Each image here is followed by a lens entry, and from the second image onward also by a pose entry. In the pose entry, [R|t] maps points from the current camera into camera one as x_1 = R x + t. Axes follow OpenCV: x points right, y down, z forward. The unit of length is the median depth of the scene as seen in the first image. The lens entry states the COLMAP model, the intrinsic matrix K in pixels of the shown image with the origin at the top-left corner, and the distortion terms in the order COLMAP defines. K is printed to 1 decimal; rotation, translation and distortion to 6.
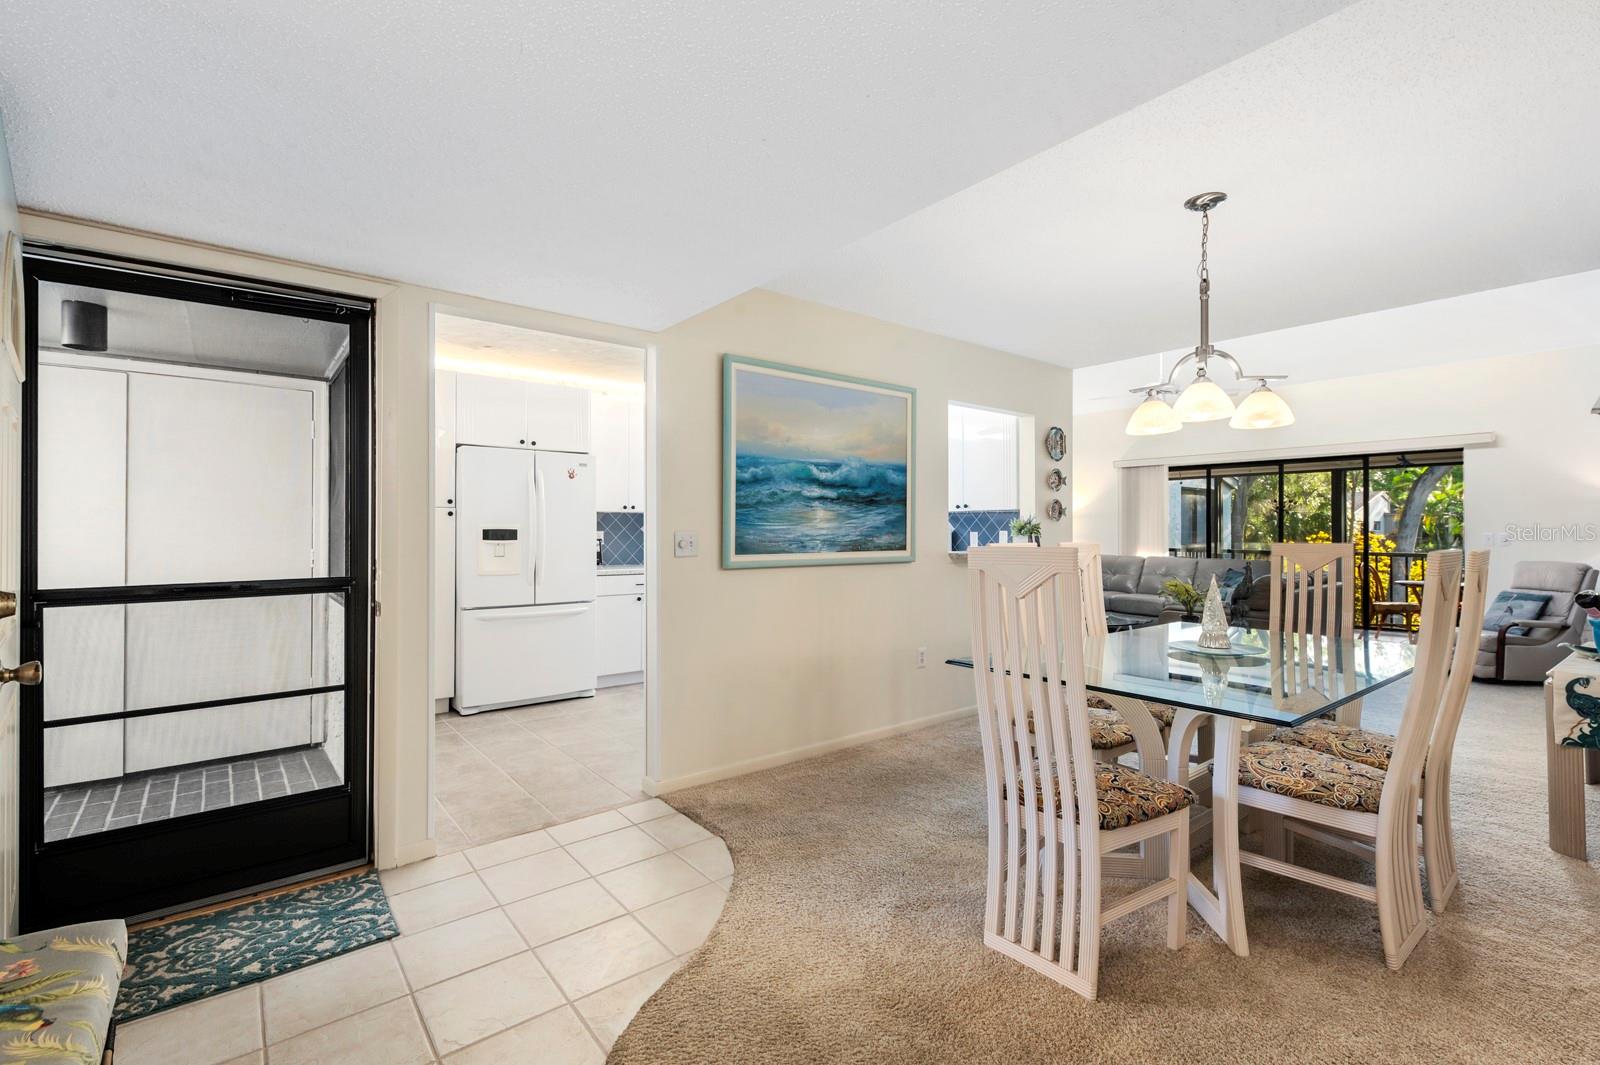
lens RADIAL K [[714.8, 0, 802.1], [0, 714.8, 527.5], [0, 0, 1]] dist [0.010435, -0.000344]
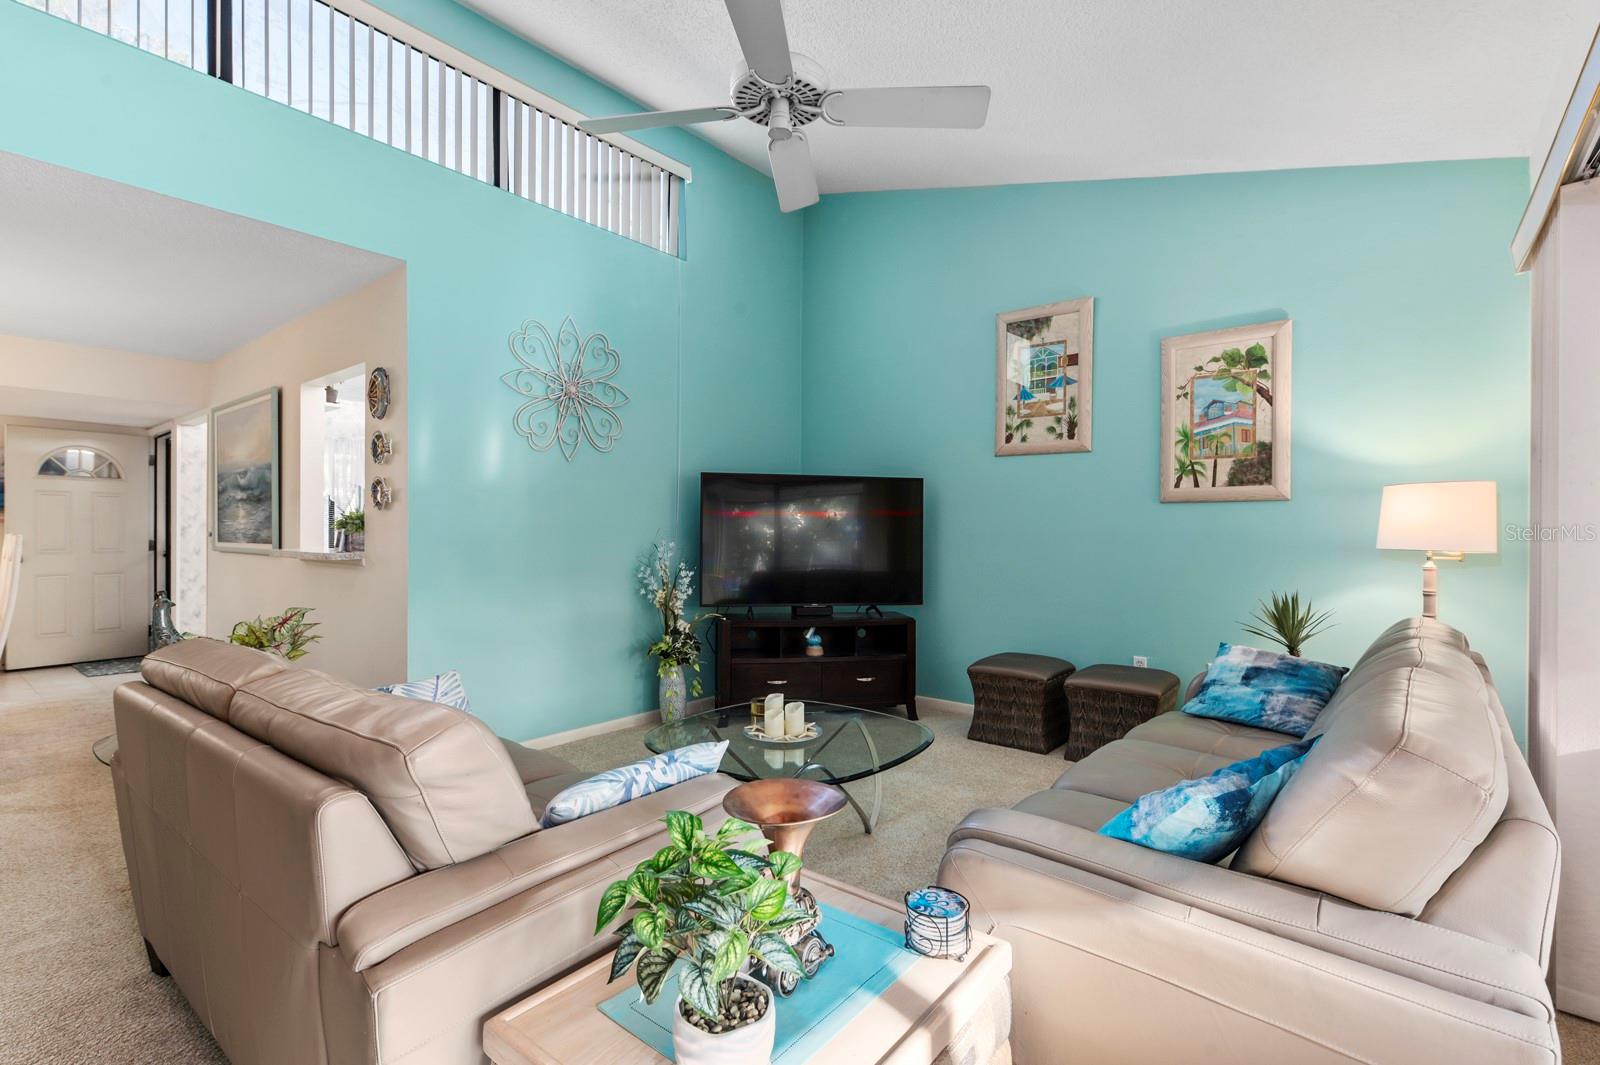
lens RADIAL K [[731.9, 0, 809.2], [0, 731.9, 532.0], [0, 0, 1]] dist [0.013970, 0.000027]
pose [[0.220457, 0.001327, -0.975396, 1.031465], [-0.000511, 0.999999, 0.001245, 0.009075], [0.975397, 0.000224, 0.220457, 1.153313]]
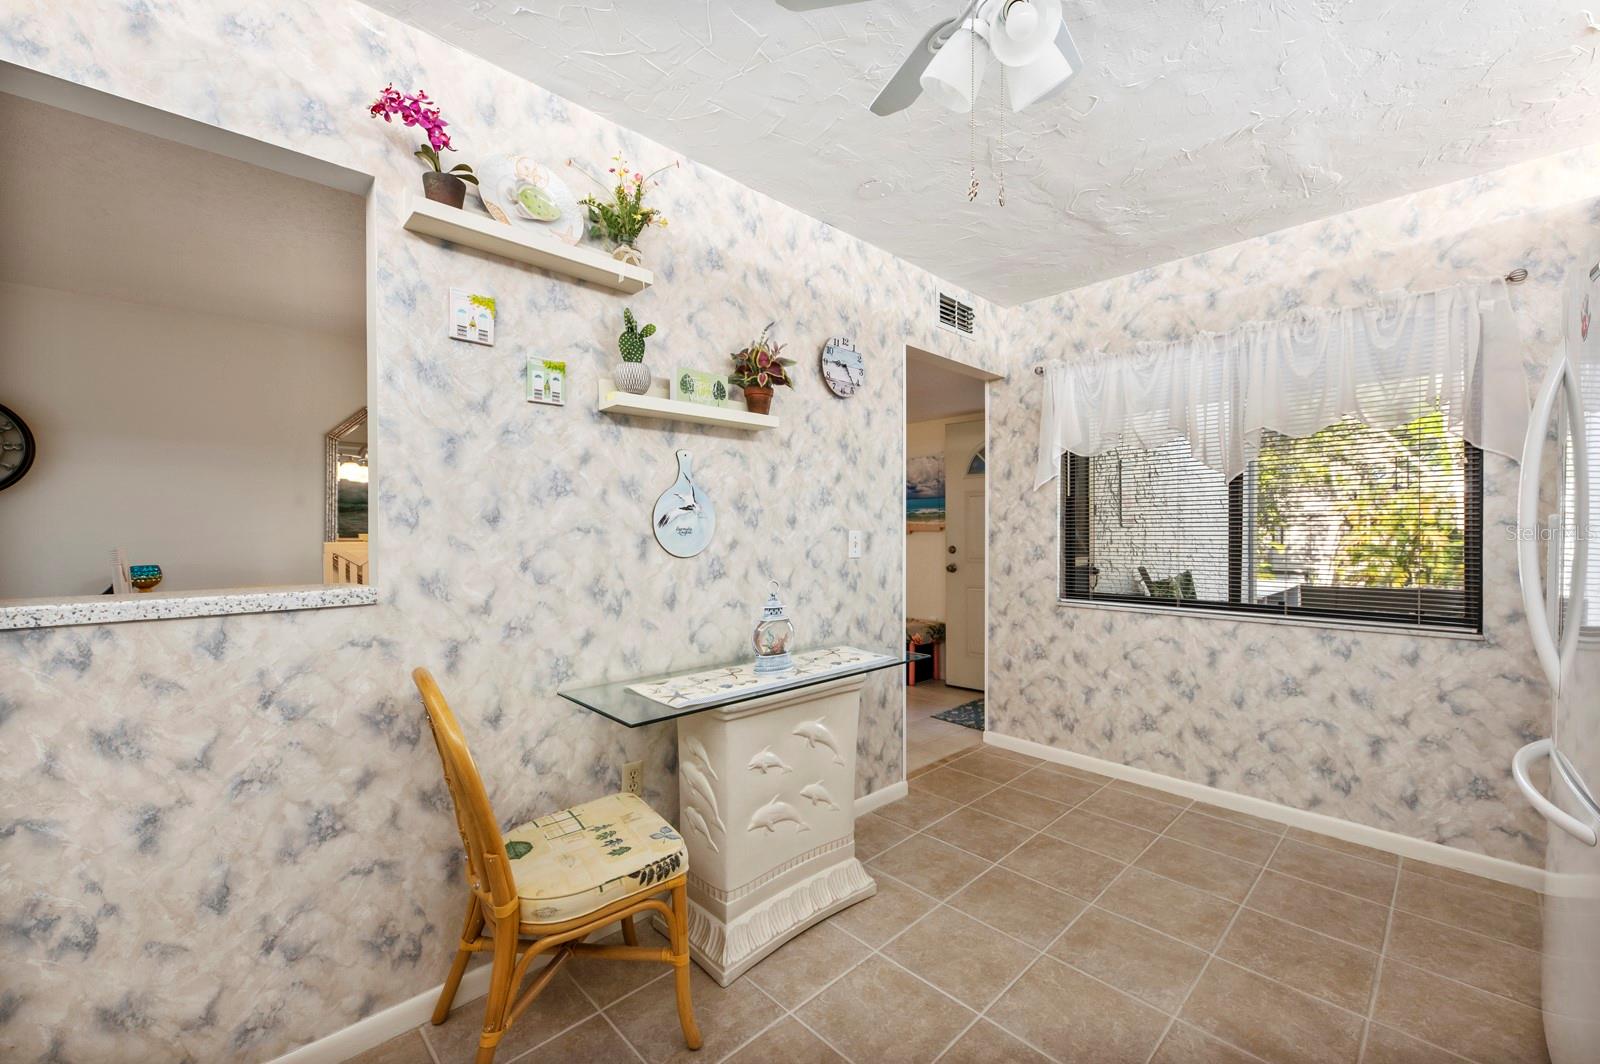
lens RADIAL K [[631.5, 0, 805.7], [0, 631.5, 533.2], [0, 0, 1]] dist [-0.000638, -0.000457]
pose [[-0.995879, 0.000495, -0.090690, -0.004023], [0.000498, 1.000000, -0.000019, 0.005352], [0.090690, -0.000064, -0.995879, 1.106082]]
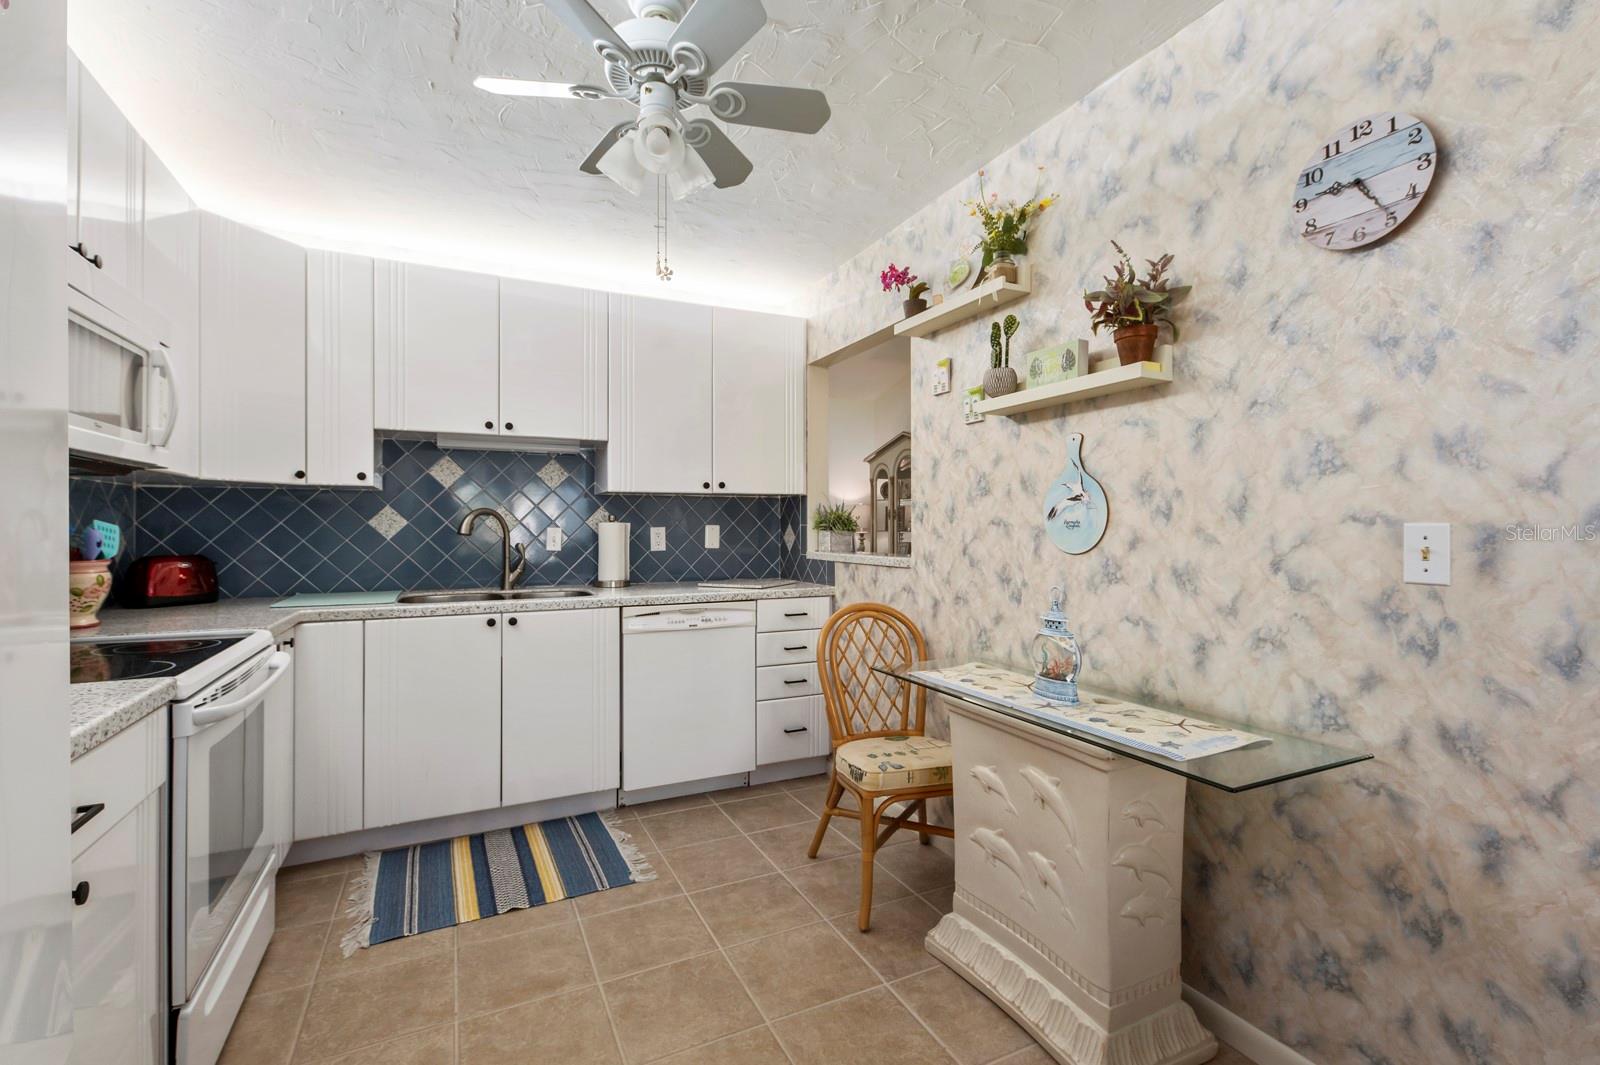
lens RADIAL K [[717.2, 0, 807.7], [0, 717.2, 522.6], [0, 0, 1]] dist [0.011632, 0.000088]
pose [[0.212242, 0.003835, 0.977210, -0.363994], [-0.002436, 0.999991, -0.003395, 0.004742], [-0.977214, -0.001660, 0.212249, 0.785746]]
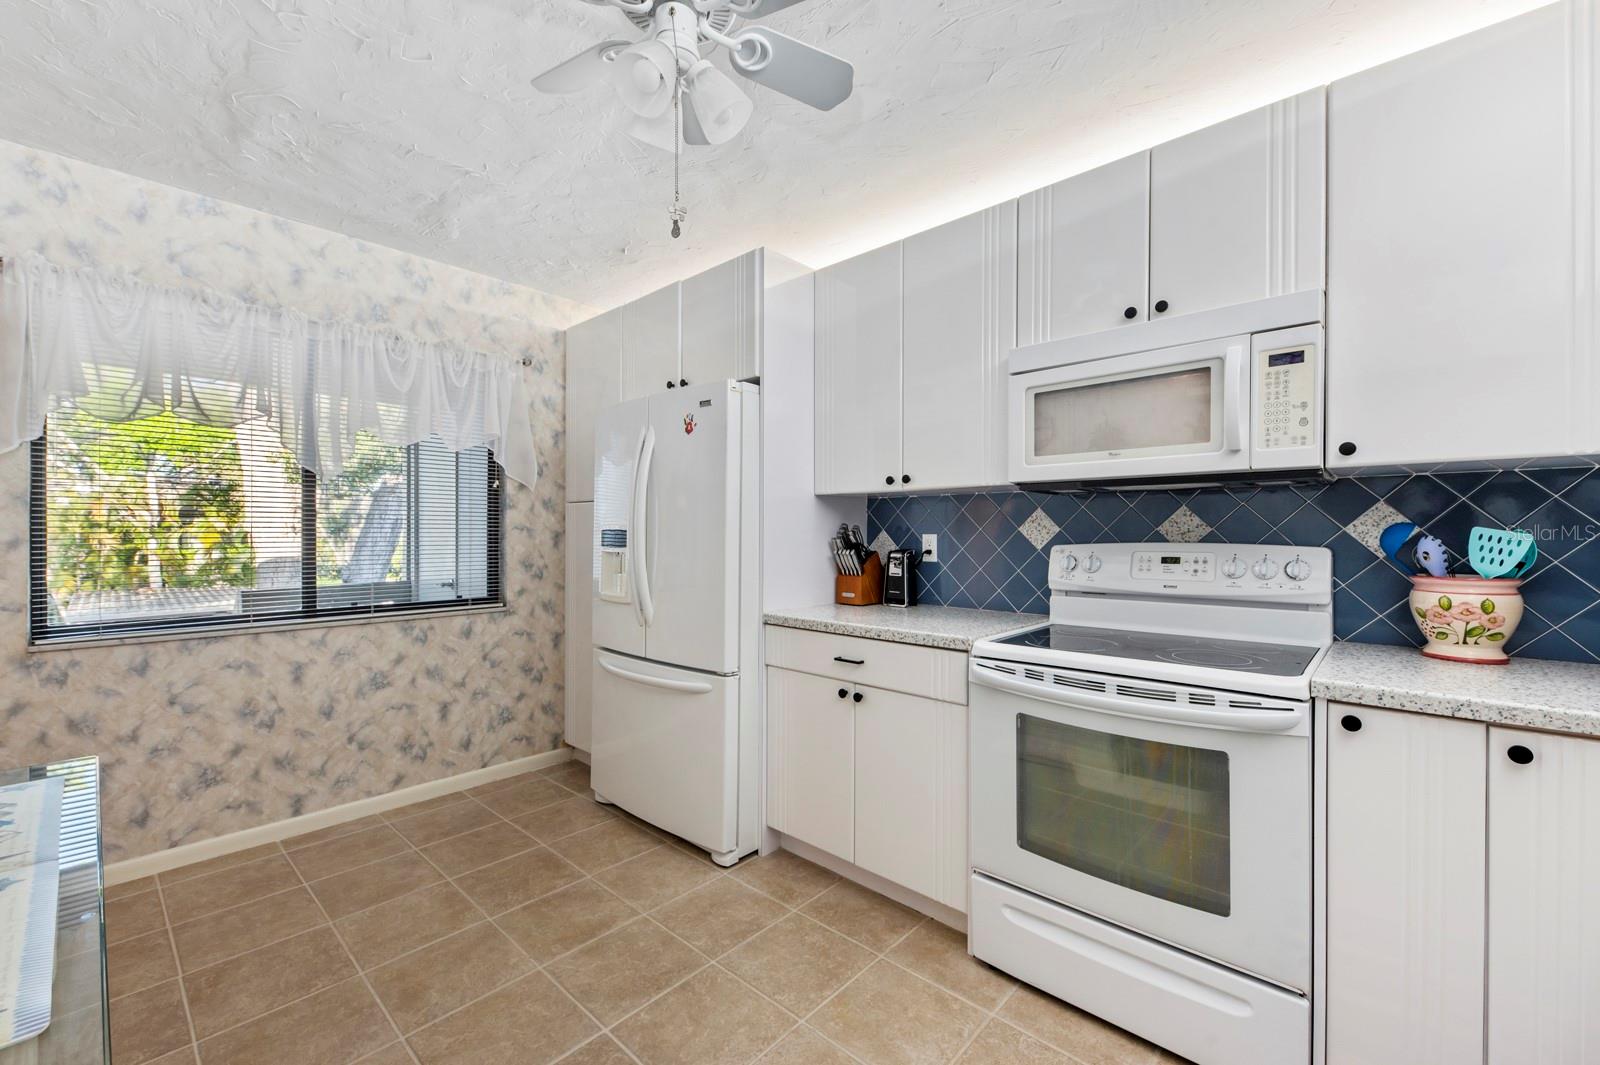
lens RADIAL K [[645.3, 0, 804.4], [0, 645.3, 534.0], [0, 0, 1]] dist [0.000551, -0.000021]
pose [[0.160449, -0.002186, -0.987042, 0.146343], [0.001032, 0.999997, -0.002047, 0.006113], [0.987044, -0.000690, 0.160451, 0.919160]]
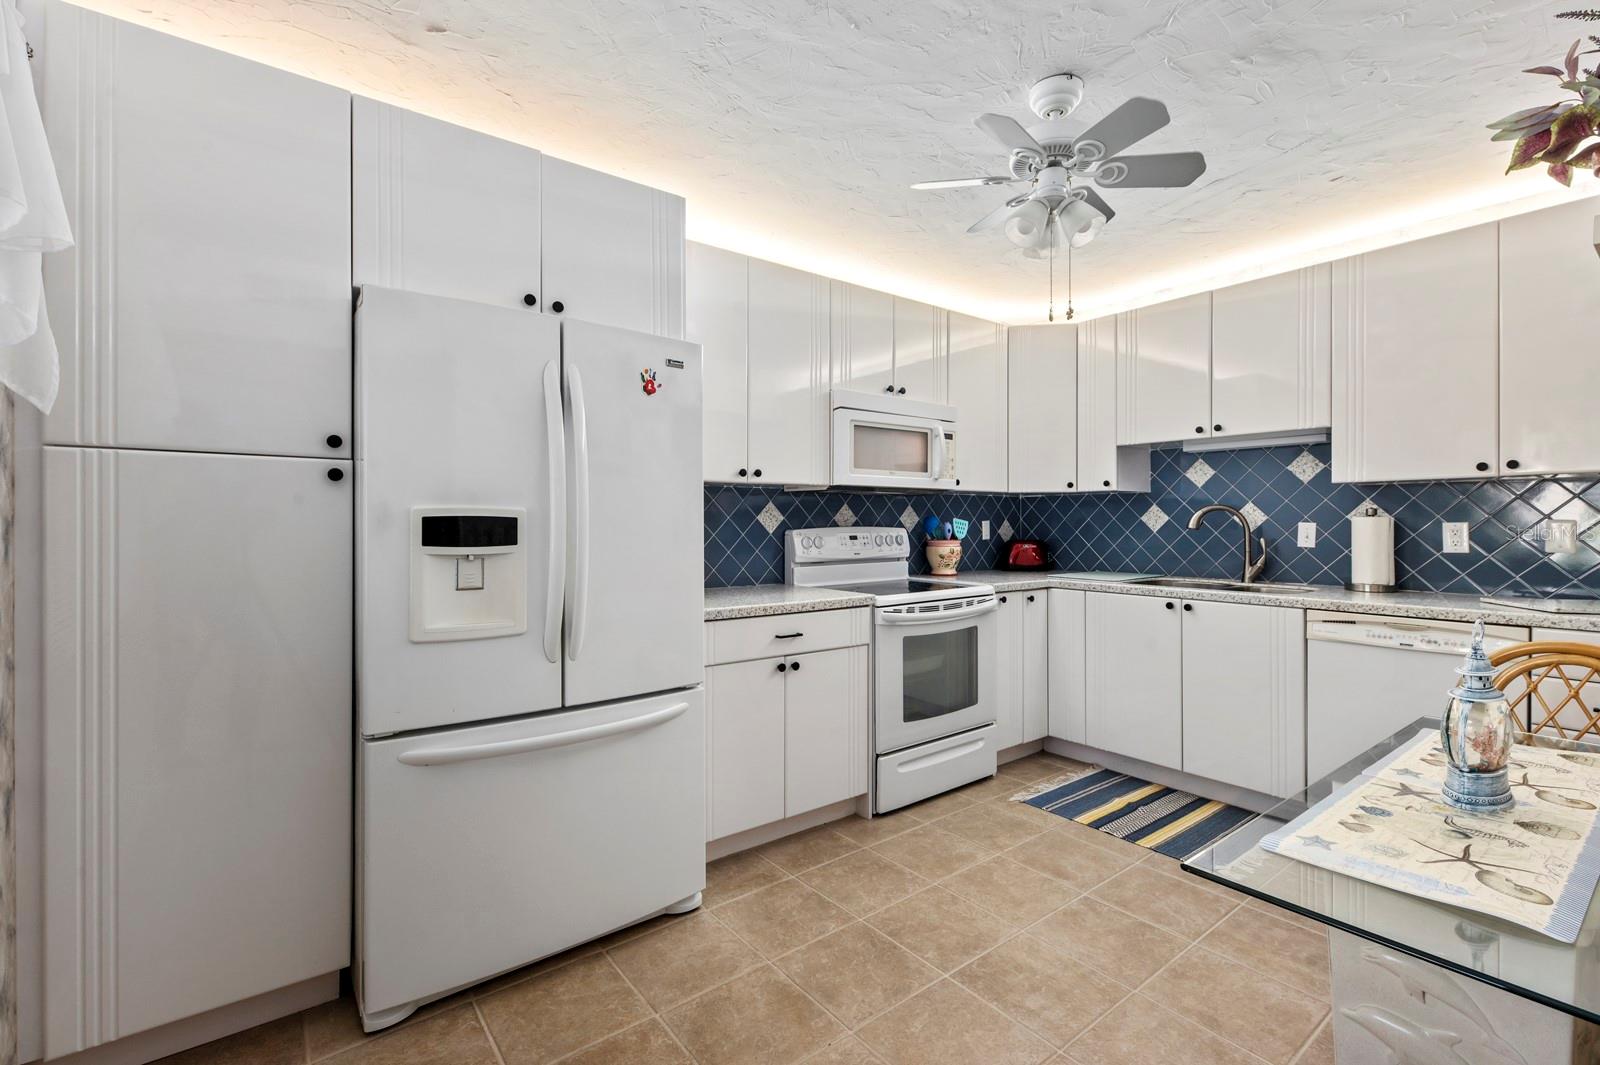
lens RADIAL K [[717.2, 0, 807.7], [0, 717.2, 522.6], [0, 0, 1]] dist [0.011632, 0.000088]
pose [[0.999961, -0.002495, -0.008491, -0.207738], [0.002536, 0.999985, 0.004868, 0.003421], [0.008479, -0.004889, 0.999952, 0.535303]]
